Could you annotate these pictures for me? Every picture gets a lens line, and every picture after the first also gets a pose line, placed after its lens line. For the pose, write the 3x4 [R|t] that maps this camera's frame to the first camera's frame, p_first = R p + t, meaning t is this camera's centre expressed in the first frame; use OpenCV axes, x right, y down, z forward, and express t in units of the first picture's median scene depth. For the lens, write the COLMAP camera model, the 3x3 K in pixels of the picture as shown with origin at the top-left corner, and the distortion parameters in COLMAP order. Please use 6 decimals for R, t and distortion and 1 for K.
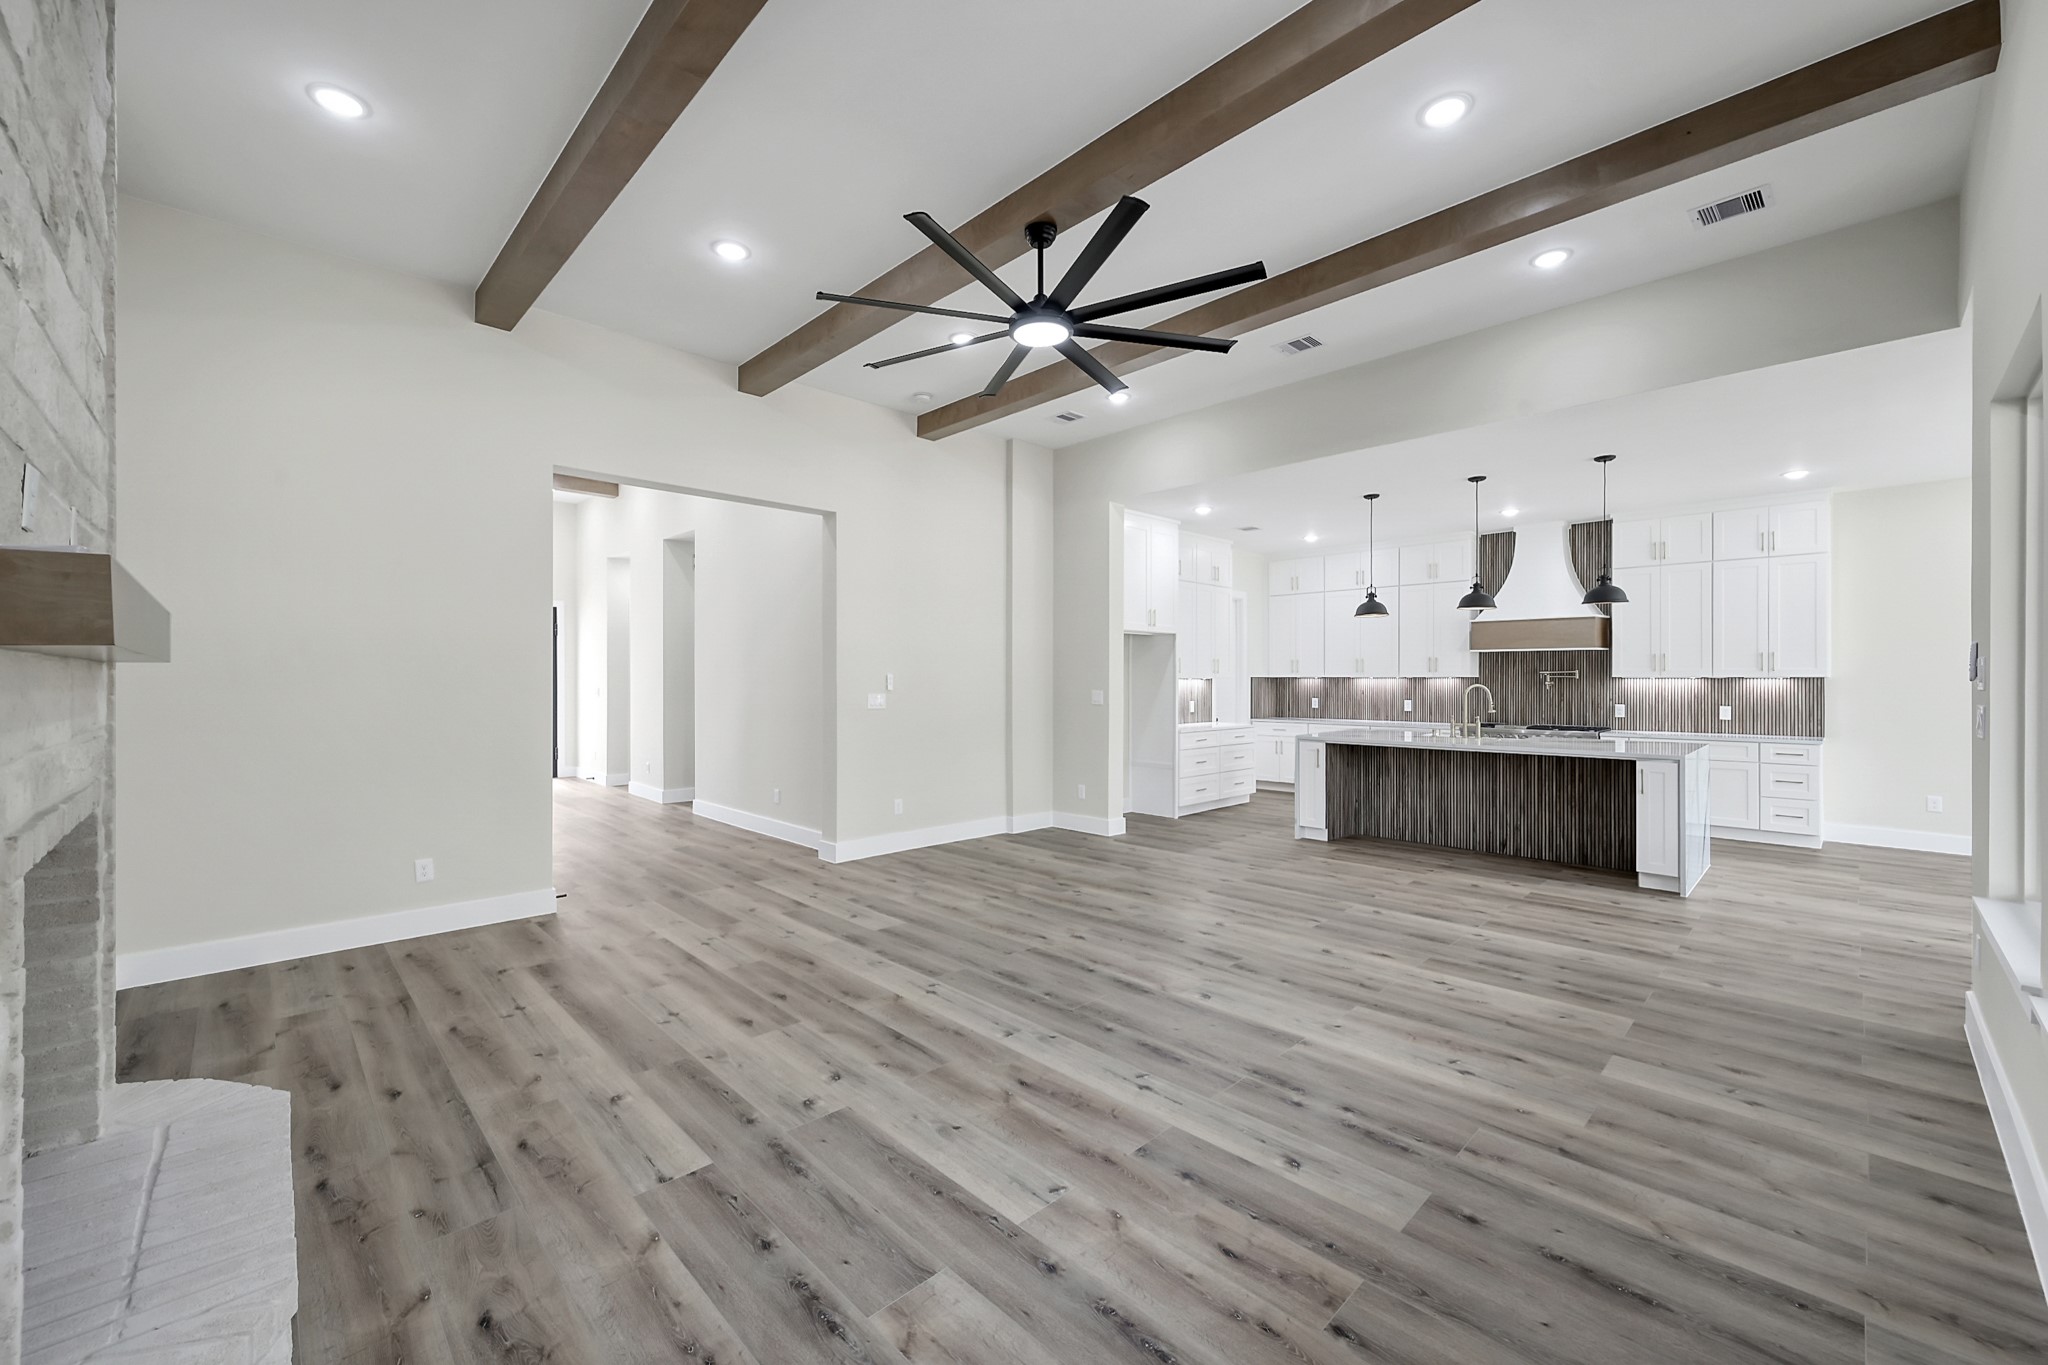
lens RADIAL K [[804.2, 0, 1029.8], [0, 804.2, 675.6], [0, 0, 1]] dist [-0.002914, -0.000202]
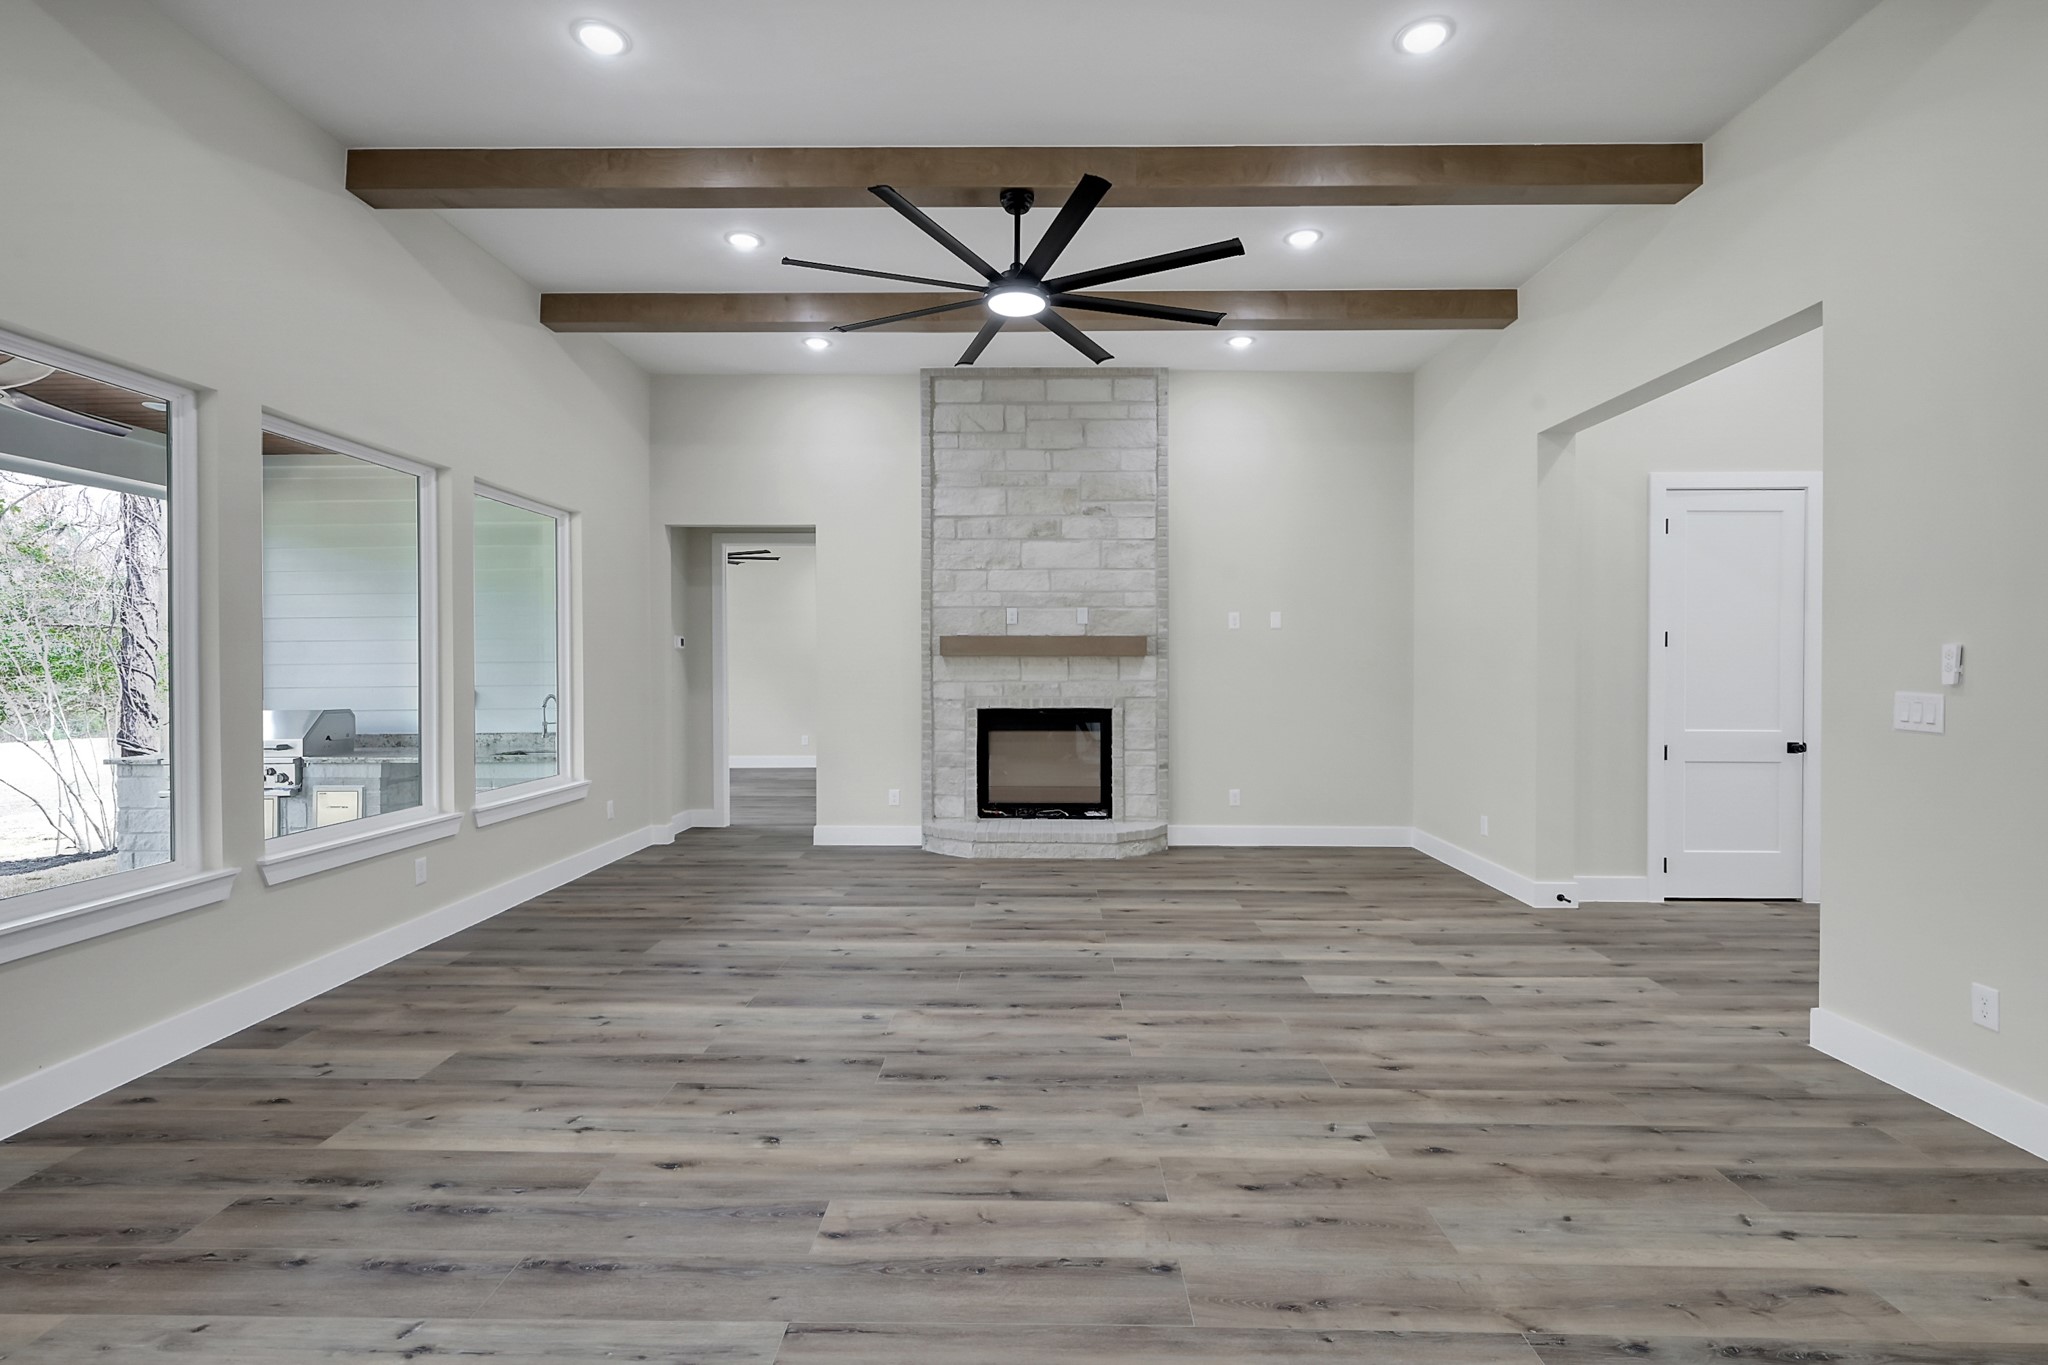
lens RADIAL K [[957.7, 0, 1032.6], [0, 957.7, 649.5], [0, 0, 1]] dist [0.000187, 0.000194]
pose [[-0.711501, -0.012166, -0.702580, 0.547694], [0.004212, 0.999758, -0.021578, 0.013380], [0.702672, -0.018312, -0.711278, 1.235550]]
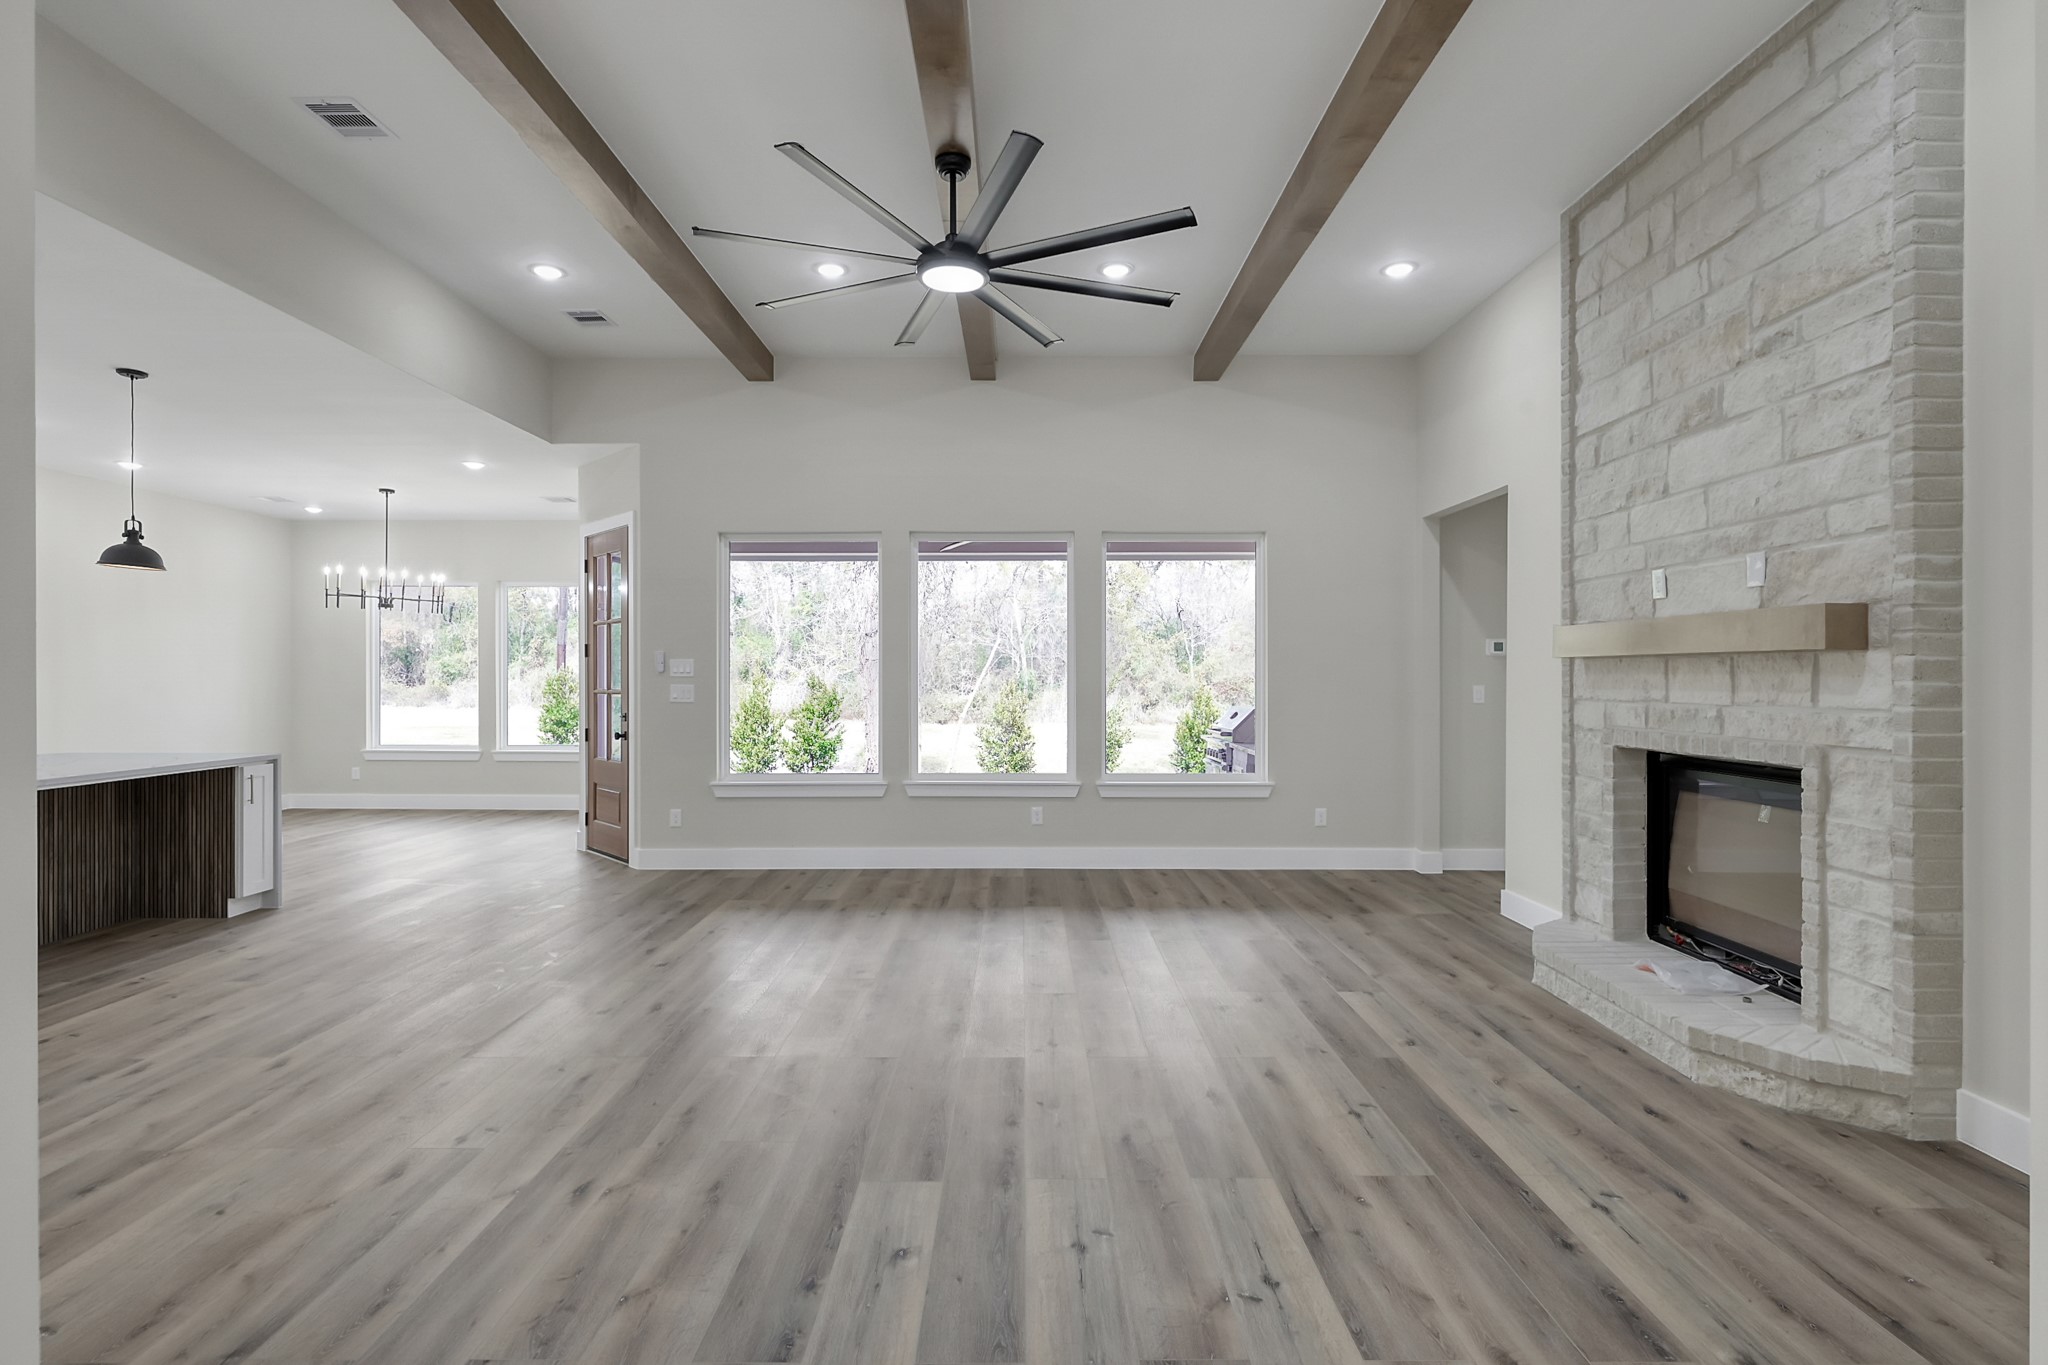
lens RADIAL K [[957.7, 0, 998.2], [0, 957.7, 660.9], [0, 0, 1]] dist [0.000187, 0.000194]
pose [[-0.697422, 0.011270, 0.716572, -0.525721], [-0.002596, 0.999830, -0.018251, 0.011973], [-0.716656, -0.014589, -0.697274, 1.146506]]
